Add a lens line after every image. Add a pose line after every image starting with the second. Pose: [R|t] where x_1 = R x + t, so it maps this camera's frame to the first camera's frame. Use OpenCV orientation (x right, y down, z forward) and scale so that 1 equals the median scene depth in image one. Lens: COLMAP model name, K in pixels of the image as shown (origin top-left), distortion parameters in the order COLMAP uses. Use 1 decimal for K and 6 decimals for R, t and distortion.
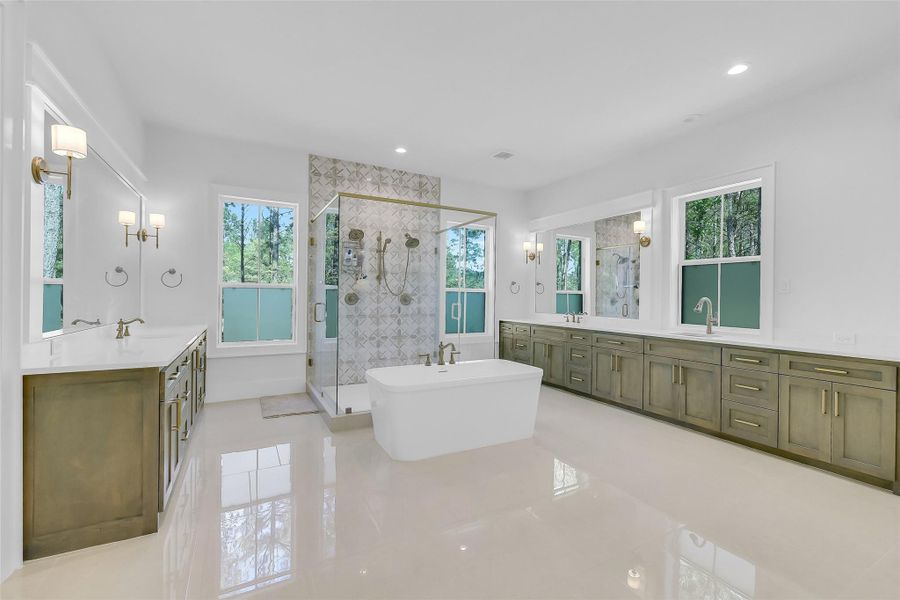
lens RADIAL K [[387.1, 0, 449.9], [0, 387.1, 296.2], [0, 0, 1]] dist [0.001322, -0.001425]
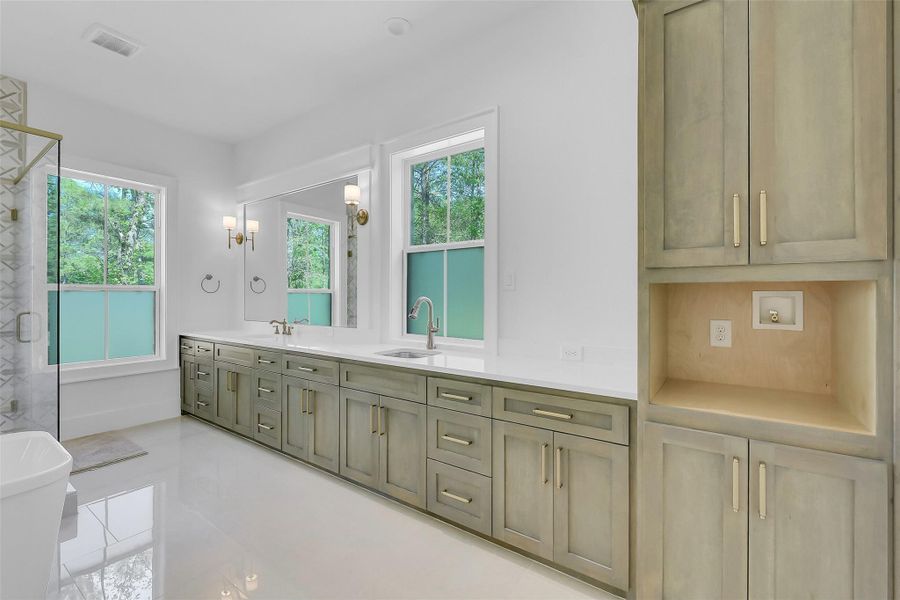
lens RADIAL K [[387.1, 0, 449.9], [0, 387.1, 296.2], [0, 0, 1]] dist [0.001322, -0.001425]
pose [[0.893889, -0.010090, 0.448175, 0.382333], [0.009091, 0.999949, 0.004381, -0.000792], [-0.448196, 0.000158, 0.893935, 0.352488]]
